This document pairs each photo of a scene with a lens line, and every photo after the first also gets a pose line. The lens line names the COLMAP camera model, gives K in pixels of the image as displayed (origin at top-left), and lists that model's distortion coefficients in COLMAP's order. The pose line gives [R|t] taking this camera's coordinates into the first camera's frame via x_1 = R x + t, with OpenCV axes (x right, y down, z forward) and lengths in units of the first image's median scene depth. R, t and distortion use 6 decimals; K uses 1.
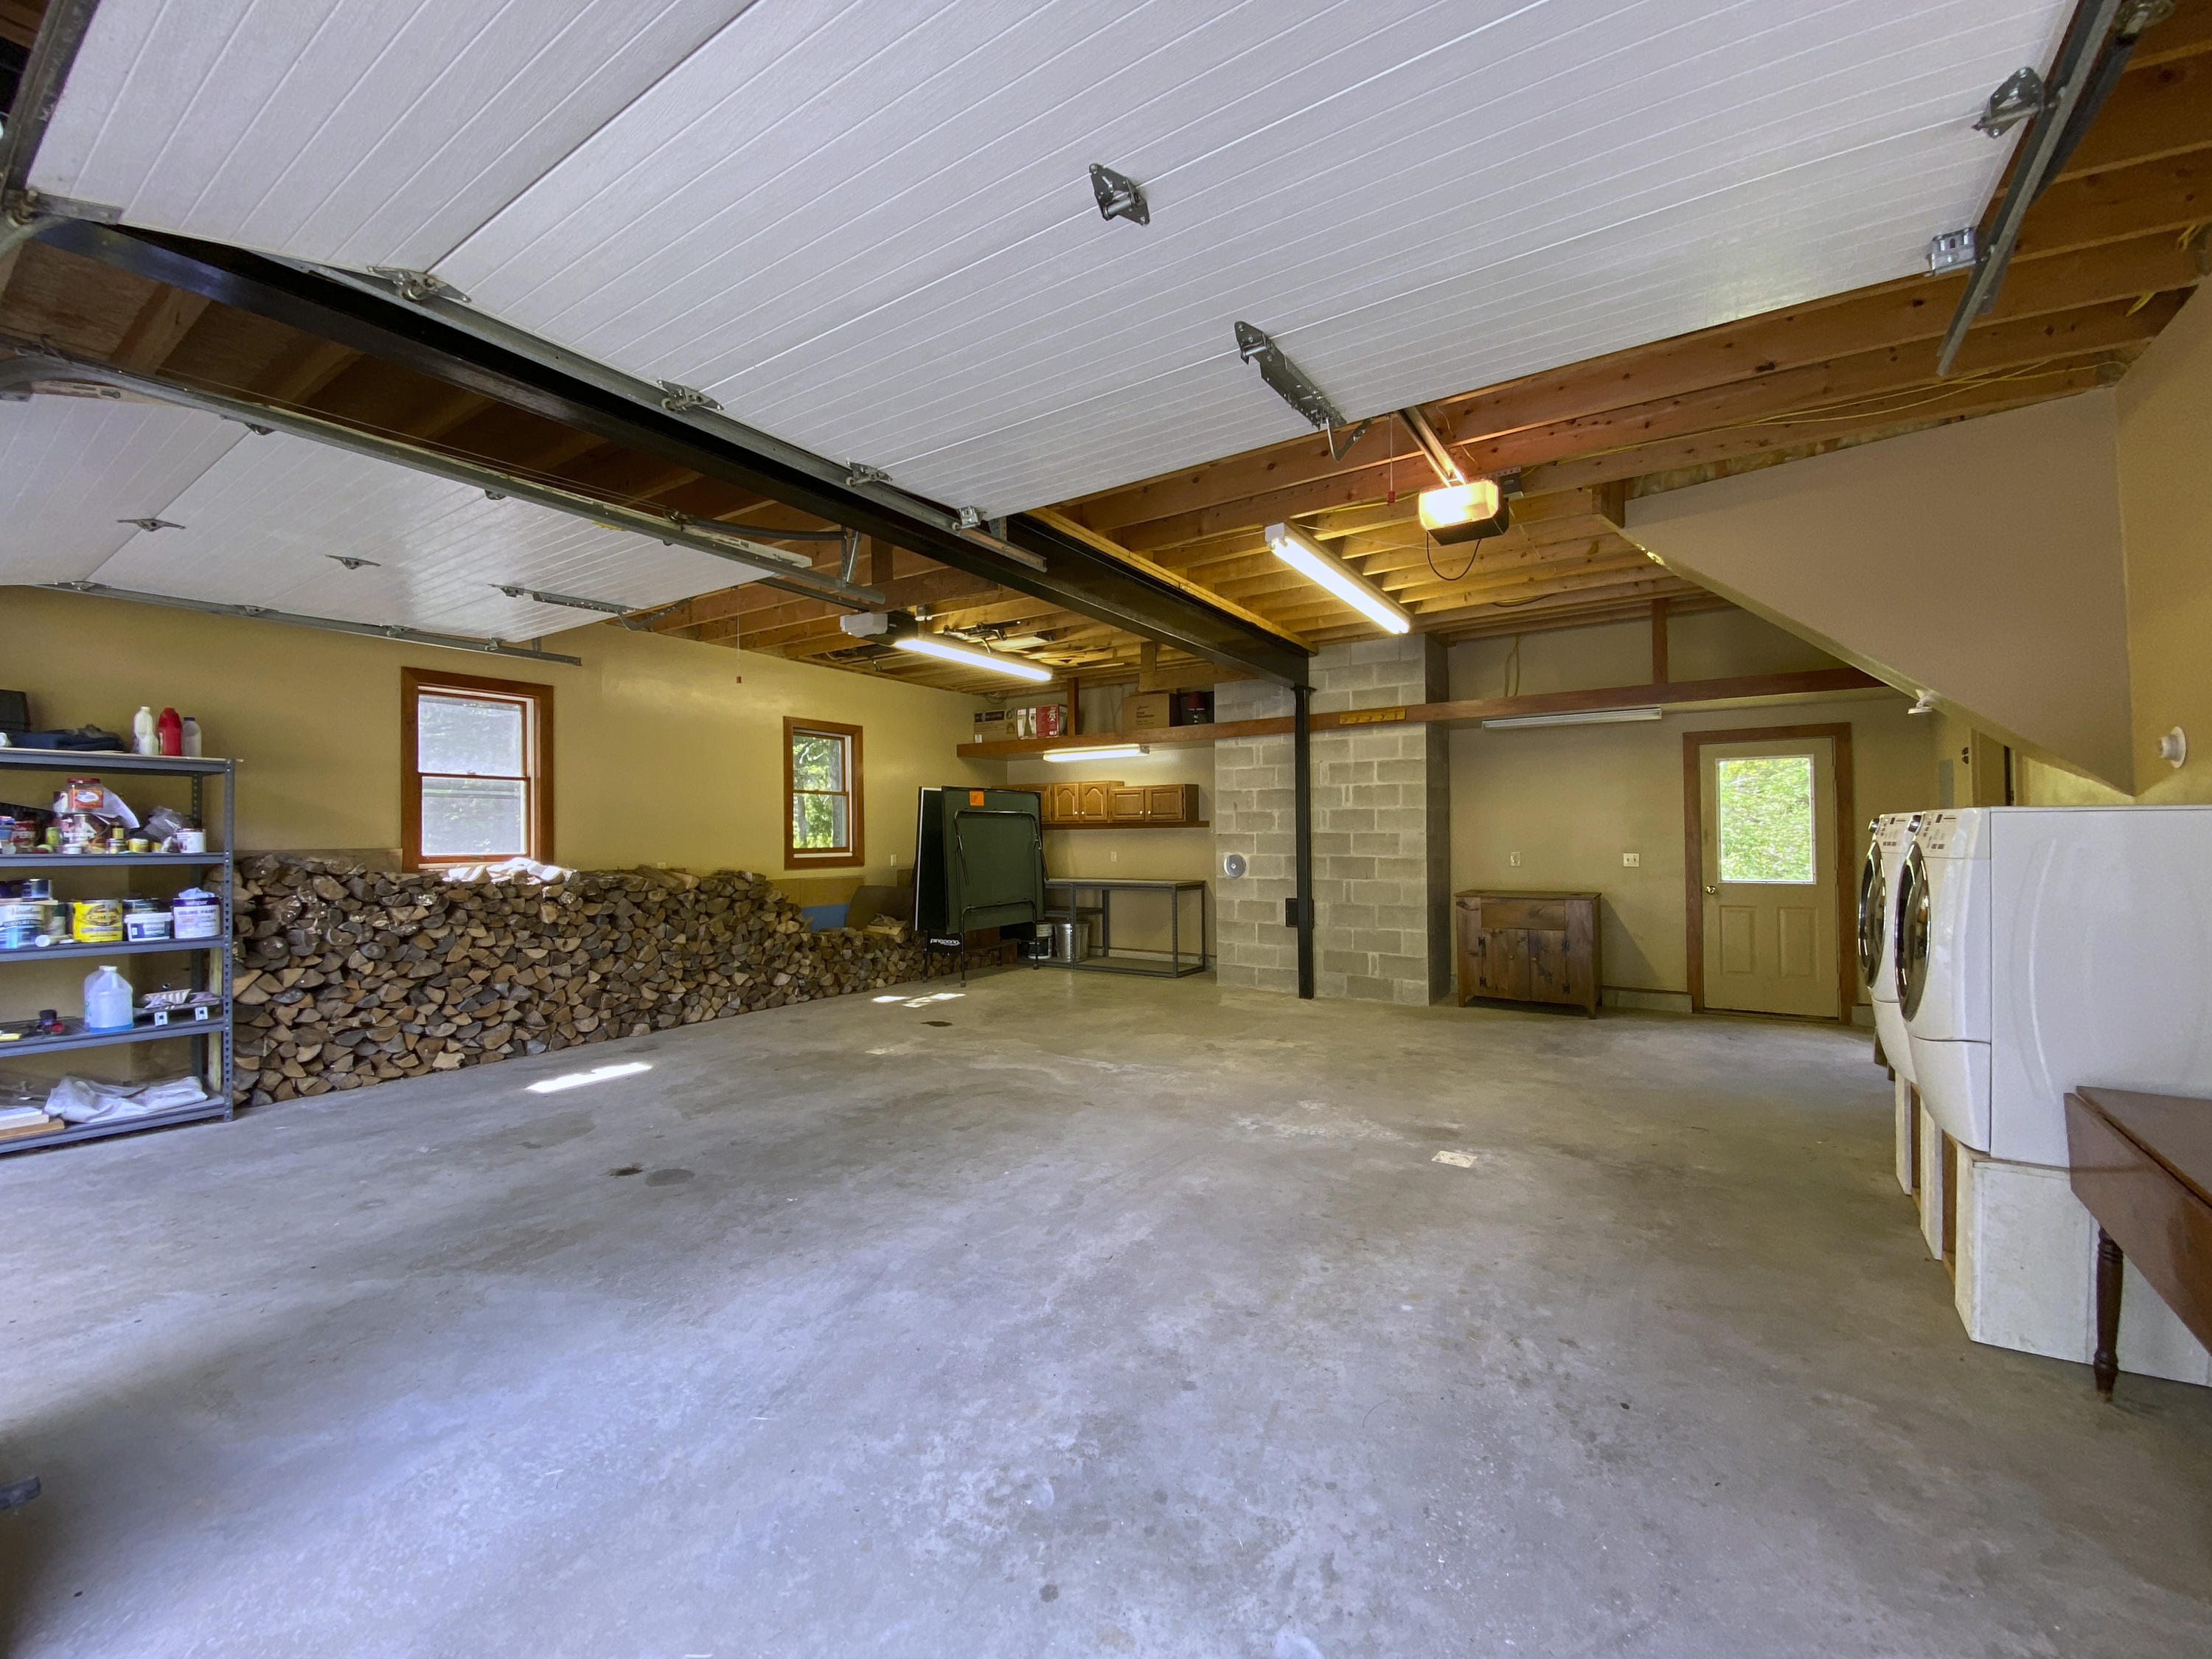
lens RADIAL K [[907.9, 0, 1103.0], [0, 907.9, 827.6], [0, 0, 1]] dist [0.059051, -0.045630]
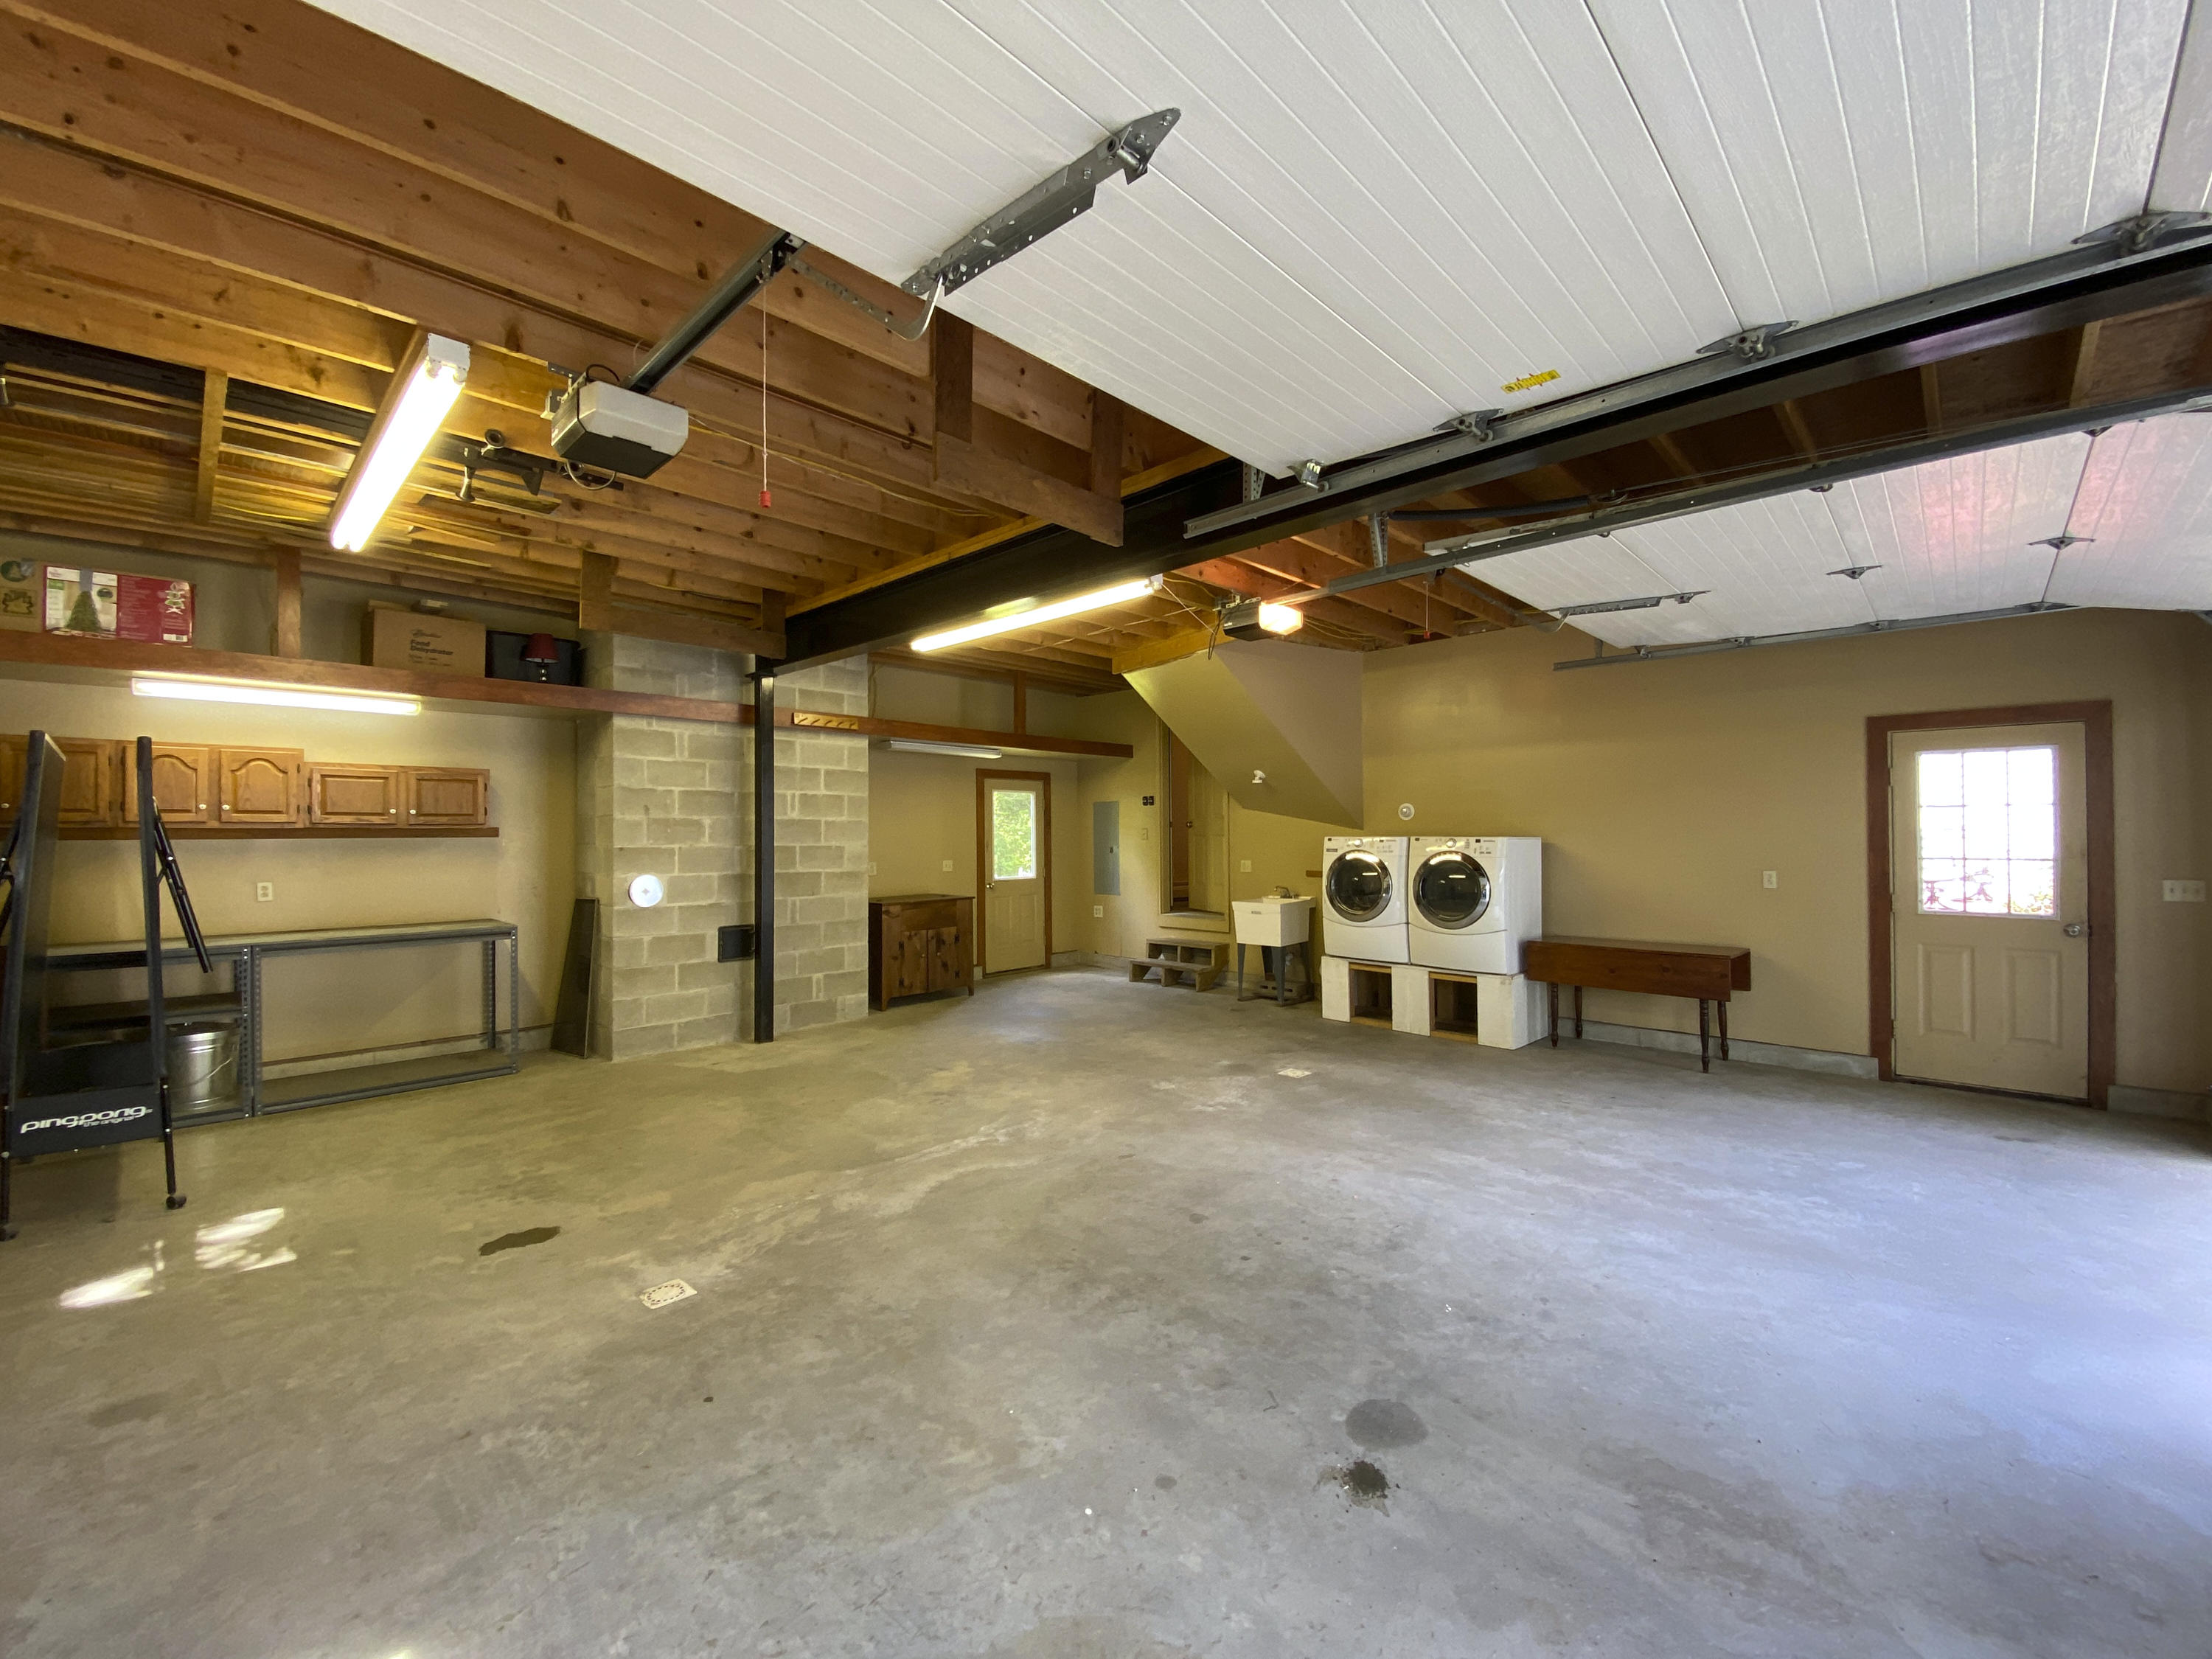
lens RADIAL K [[907.9, 0, 1103.0], [0, 907.9, 827.6], [0, 0, 1]] dist [0.059051, -0.045630]
pose [[0.157917, 0.011877, 0.987381, -0.832695], [-0.009311, 0.999901, -0.010538, -0.007493], [-0.987408, -0.007529, 0.158012, 0.816221]]
